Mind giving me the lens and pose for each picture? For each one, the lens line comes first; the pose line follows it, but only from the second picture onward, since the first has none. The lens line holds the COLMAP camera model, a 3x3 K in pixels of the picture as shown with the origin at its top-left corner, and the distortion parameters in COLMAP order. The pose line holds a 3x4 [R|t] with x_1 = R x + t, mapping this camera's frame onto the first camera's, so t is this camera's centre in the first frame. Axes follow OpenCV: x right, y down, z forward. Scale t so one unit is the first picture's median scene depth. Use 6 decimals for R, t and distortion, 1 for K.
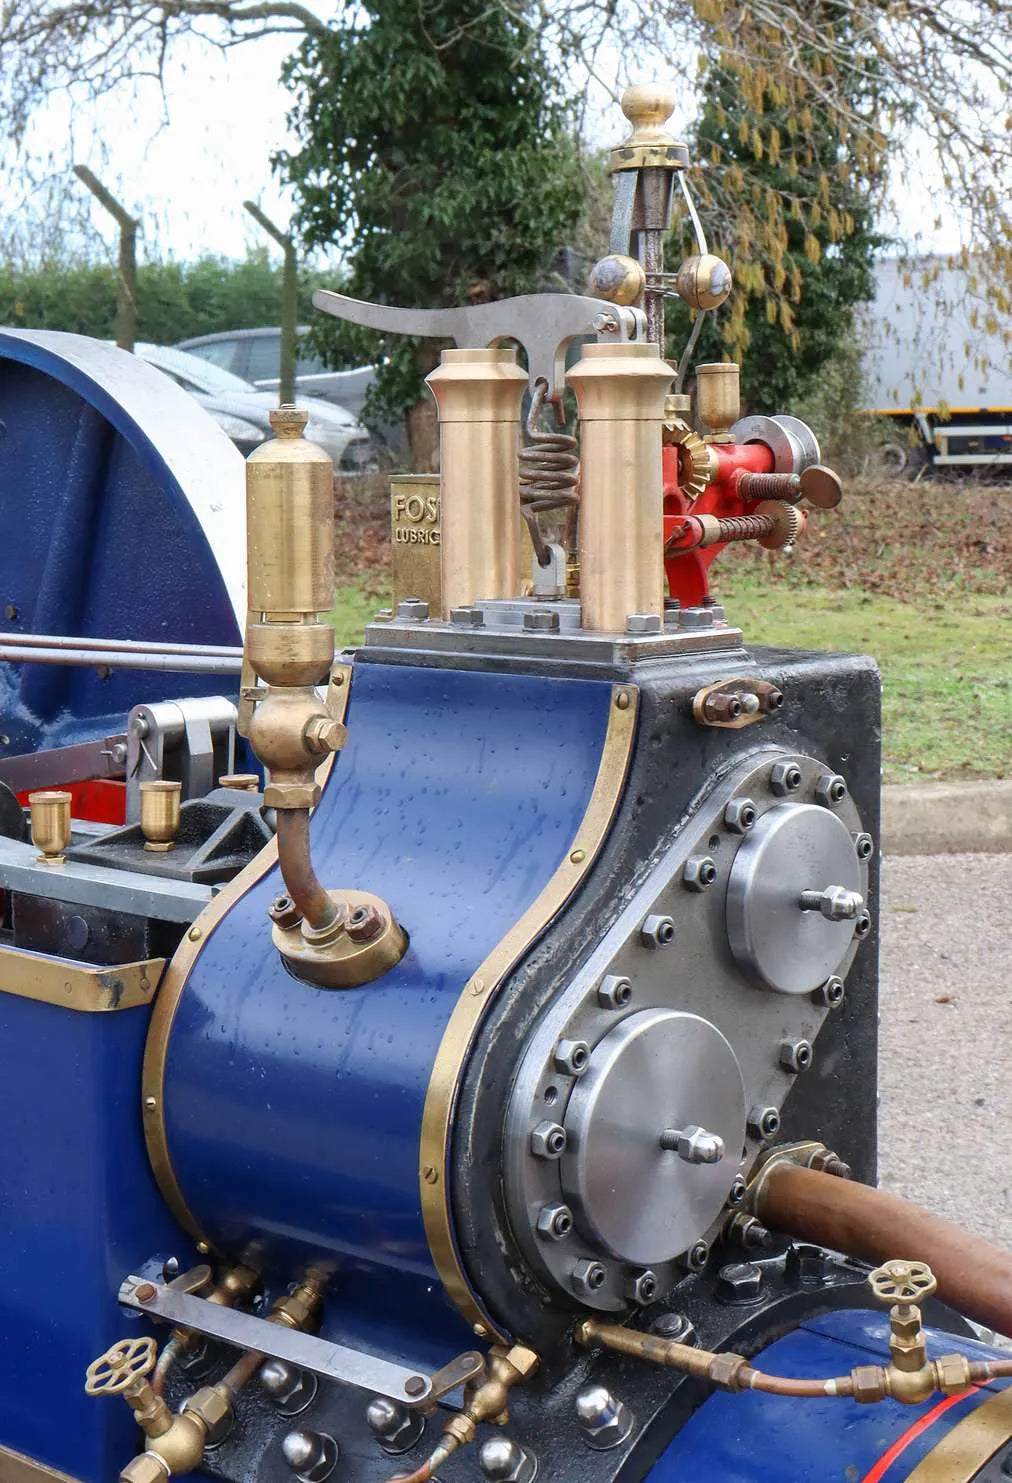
lens RADIAL K [[2484.5, 0, 506.0], [0, 2484.5, 741.5], [0, 0, 1]] dist [0.011466, 0.261738]
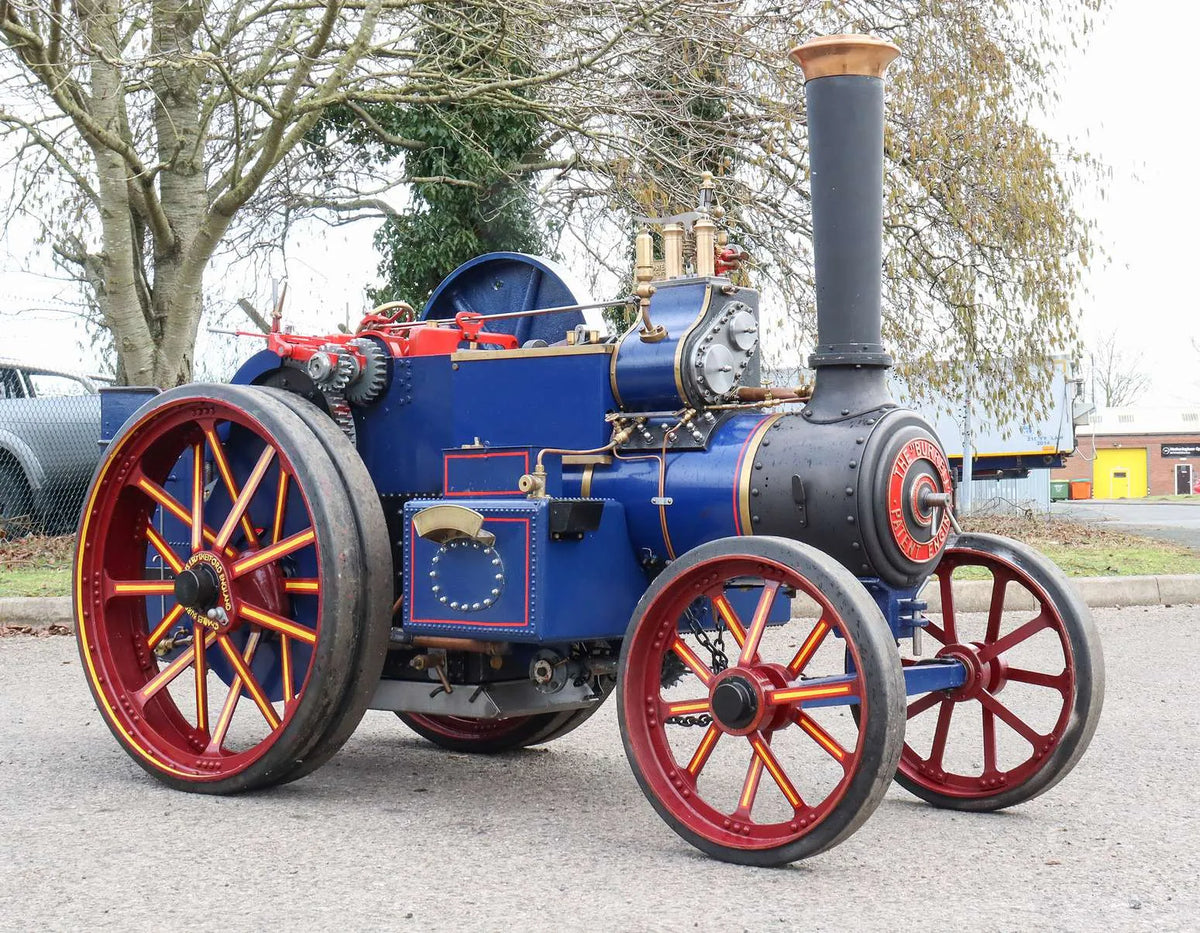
lens RADIAL K [[1685.1, 0, 600.0], [0, 1685.1, 466.5], [0, 0, 1]] dist [-0.015148, 0.050843]
pose [[0.998257, -0.009836, 0.058196, -0.045567], [0.017451, 0.991119, -0.131825, 0.096046], [-0.056383, 0.132610, 0.989563, -0.281967]]
